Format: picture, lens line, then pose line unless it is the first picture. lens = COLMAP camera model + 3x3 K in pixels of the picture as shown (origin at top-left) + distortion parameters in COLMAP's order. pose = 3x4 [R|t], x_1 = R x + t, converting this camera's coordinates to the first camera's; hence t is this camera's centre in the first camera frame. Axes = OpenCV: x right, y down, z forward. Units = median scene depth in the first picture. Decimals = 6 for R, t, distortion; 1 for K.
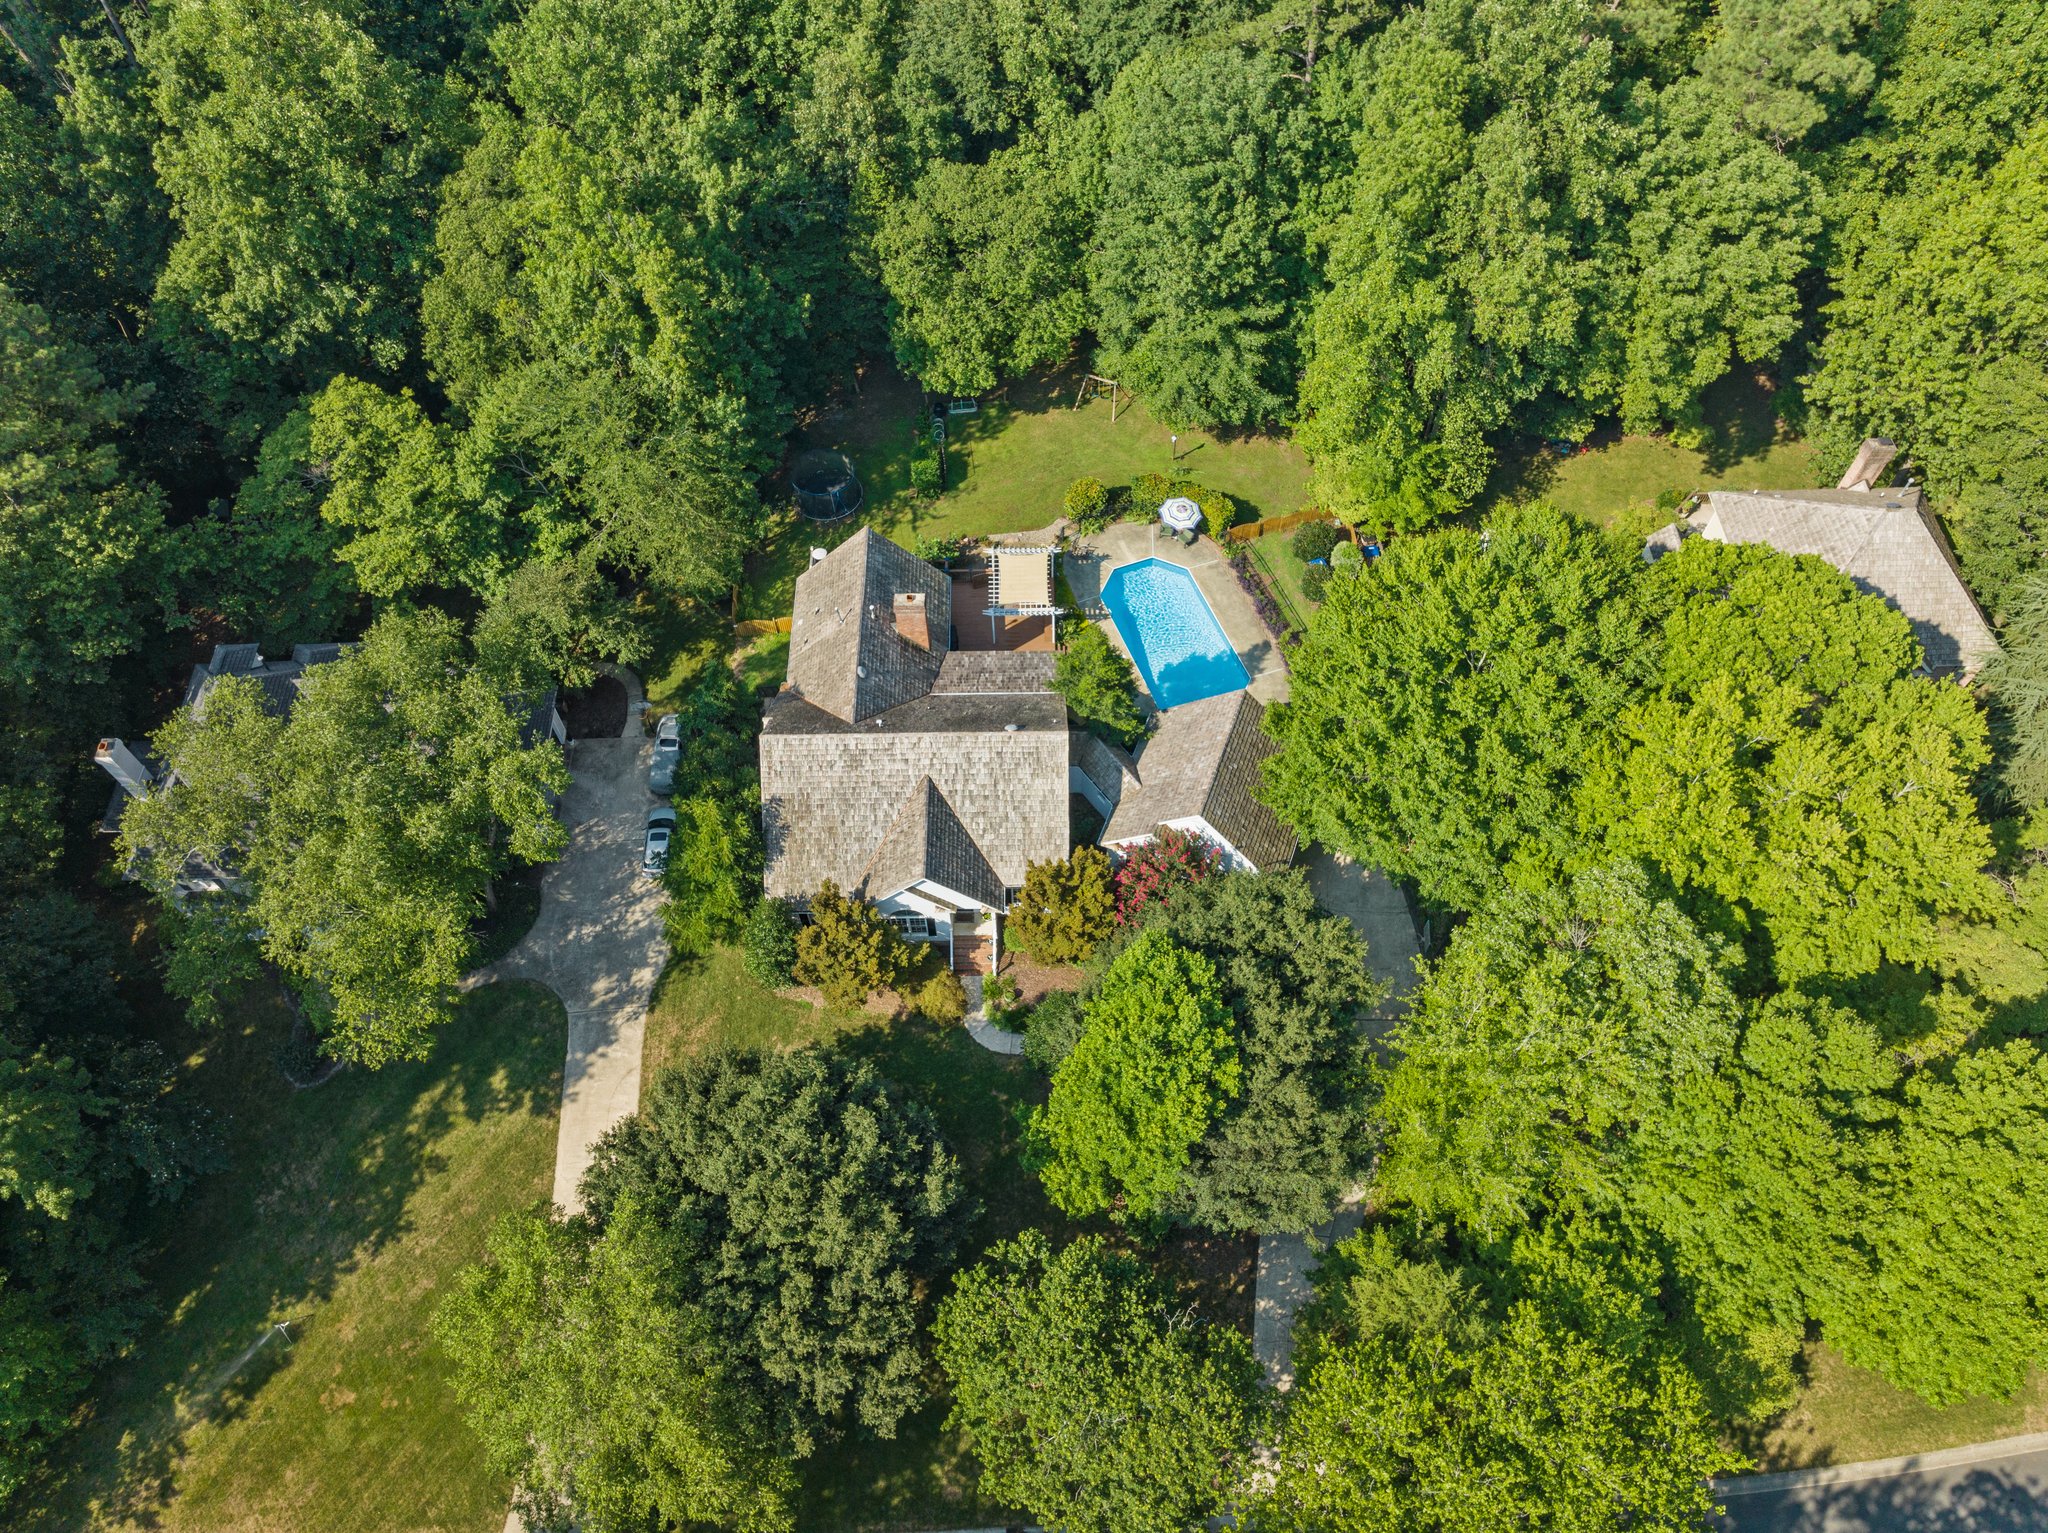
lens RADIAL K [[1460.1, 0, 1032.9], [0, 1460.1, 759.5], [0, 0, 1]] dist [-0.045705, 0.020448]
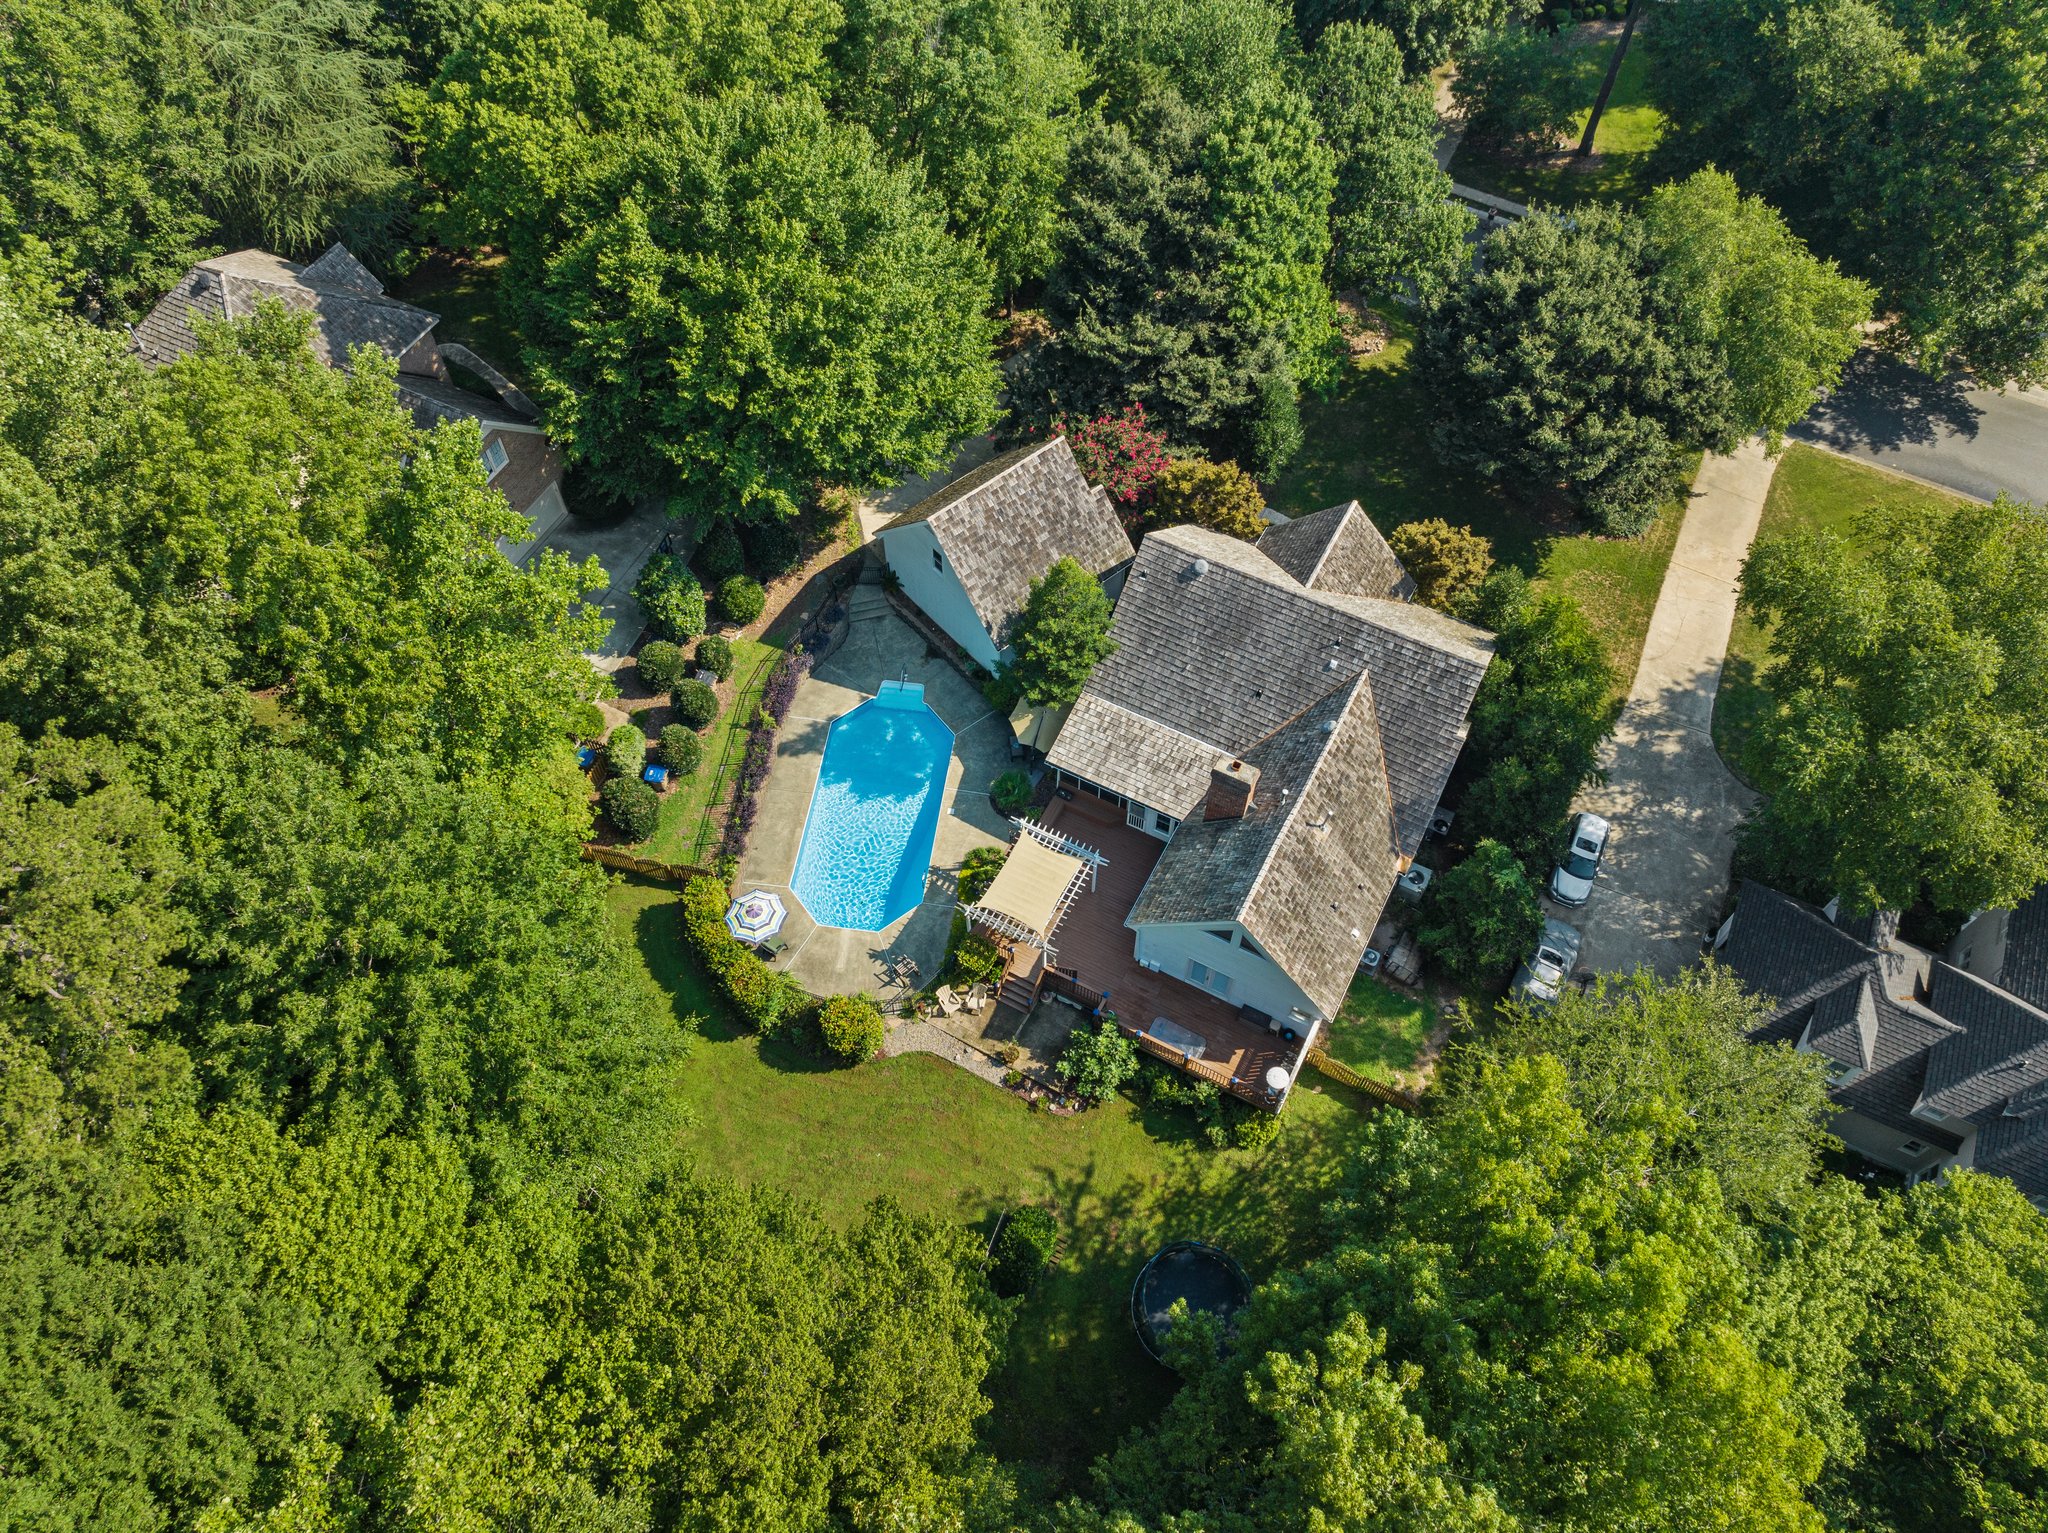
lens RADIAL K [[1460.1, 0, 1032.6], [0, 1460.1, 763.7], [0, 0, 1]] dist [-0.045705, 0.020448]
pose [[-0.878598, -0.395360, 0.267872, -0.183175], [0.403979, -0.316150, 0.858400, -0.751748], [-0.254689, 0.862403, 0.437486, 0.678785]]
